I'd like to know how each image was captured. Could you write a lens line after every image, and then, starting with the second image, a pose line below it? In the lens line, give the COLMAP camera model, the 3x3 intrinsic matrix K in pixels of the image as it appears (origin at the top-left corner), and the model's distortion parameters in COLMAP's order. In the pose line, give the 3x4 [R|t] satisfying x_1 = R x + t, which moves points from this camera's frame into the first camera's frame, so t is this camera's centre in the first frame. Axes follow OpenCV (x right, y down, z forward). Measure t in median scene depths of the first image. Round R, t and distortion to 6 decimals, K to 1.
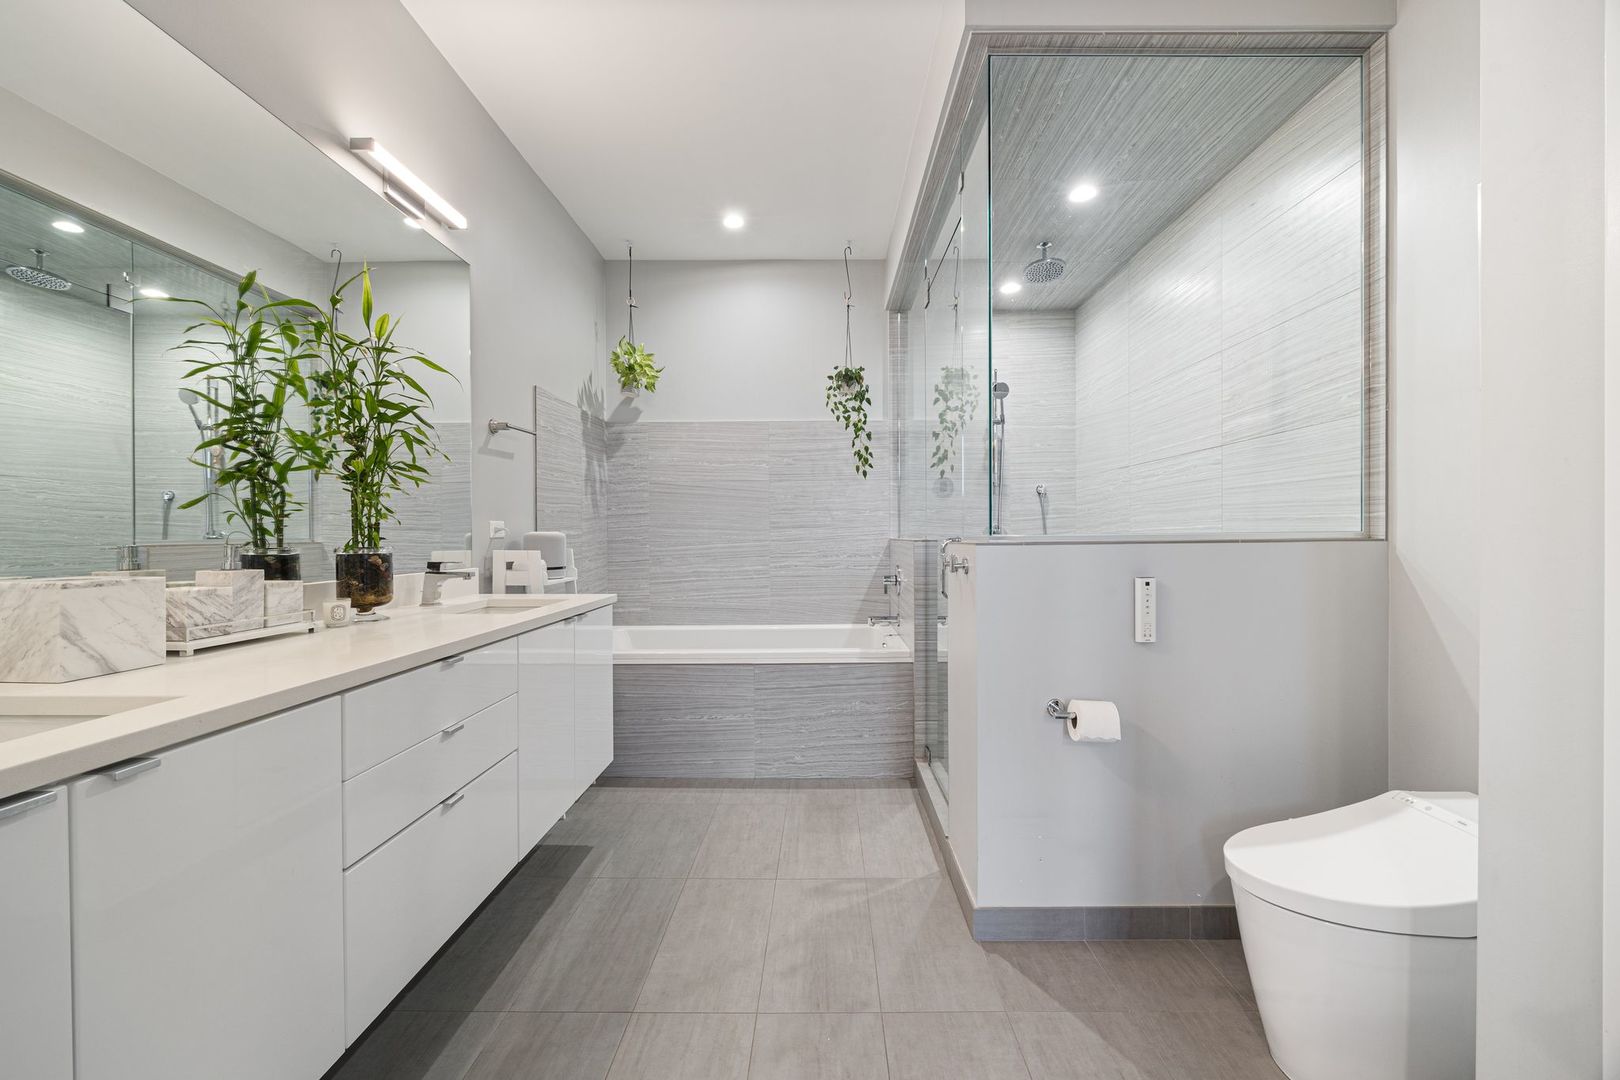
lens RADIAL K [[623.7, 0, 815.3], [0, 623.7, 540.5], [0, 0, 1]] dist [0.001787, 0.000829]
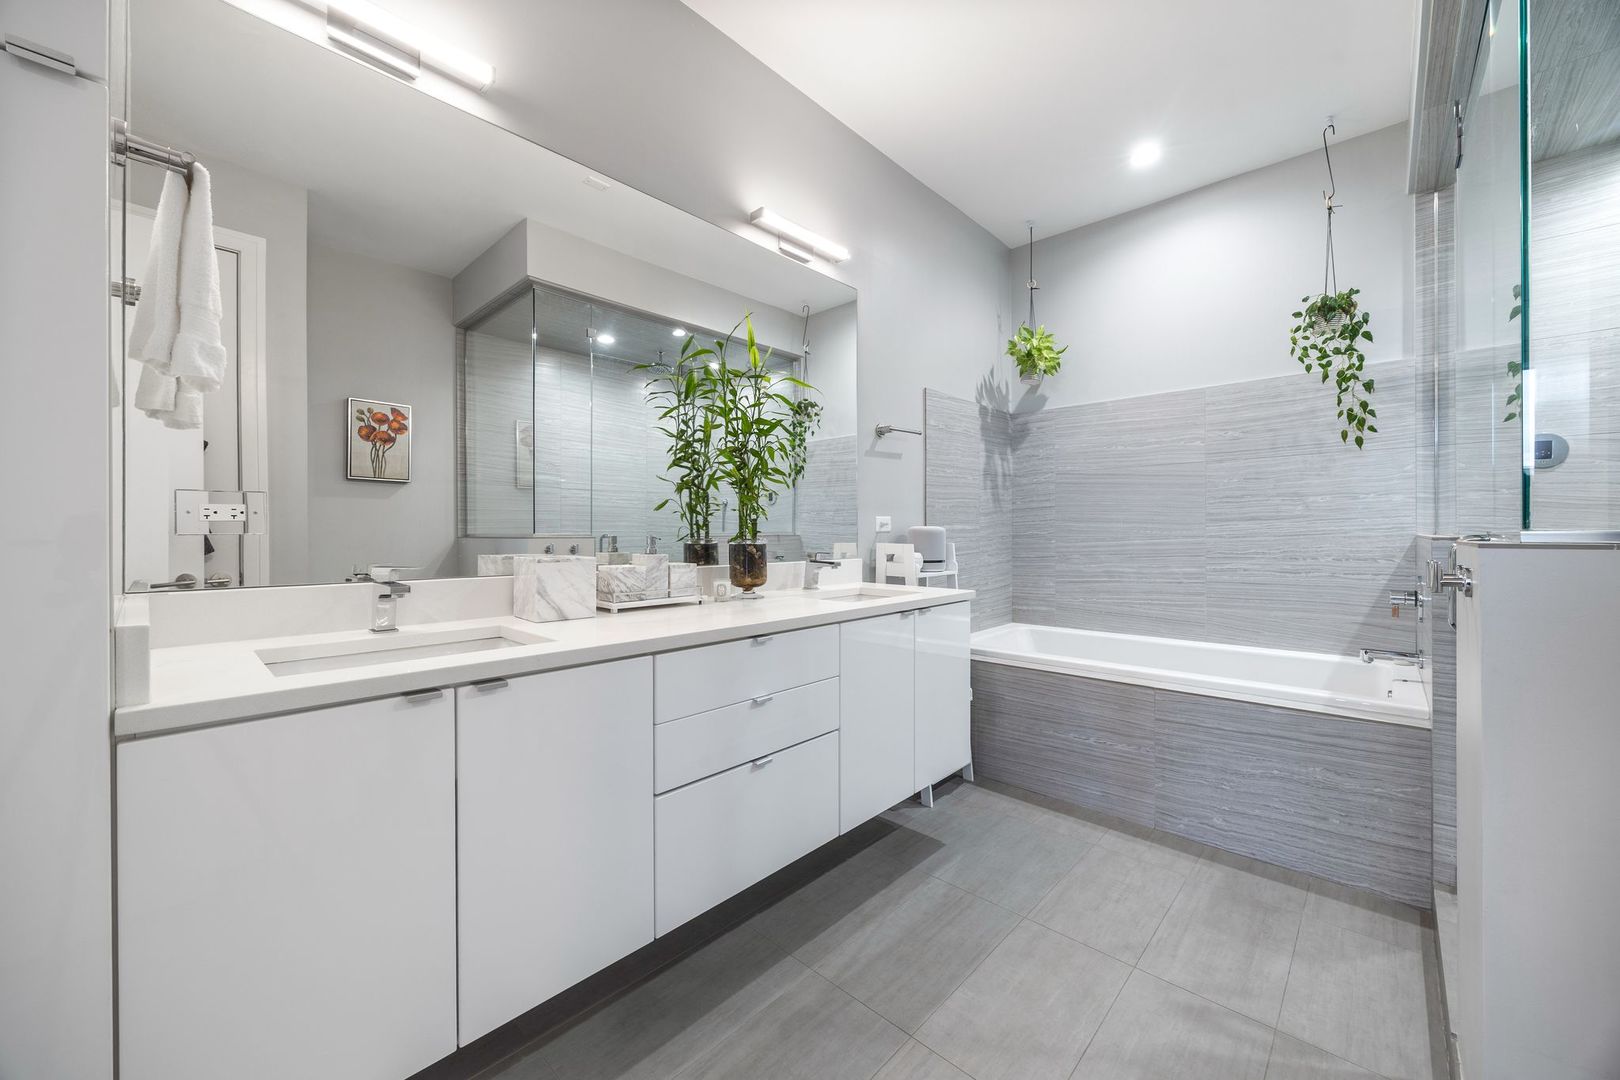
lens RADIAL K [[611.2, 0, 810.2], [0, 611.2, 532.6], [0, 0, 1]] dist [-0.000893, 0.000323]
pose [[0.738199, 0.004020, -0.674571, 0.124114], [-0.007367, 0.999971, -0.002102, 0.000238], [0.674542, 0.006521, 0.738207, 0.125159]]
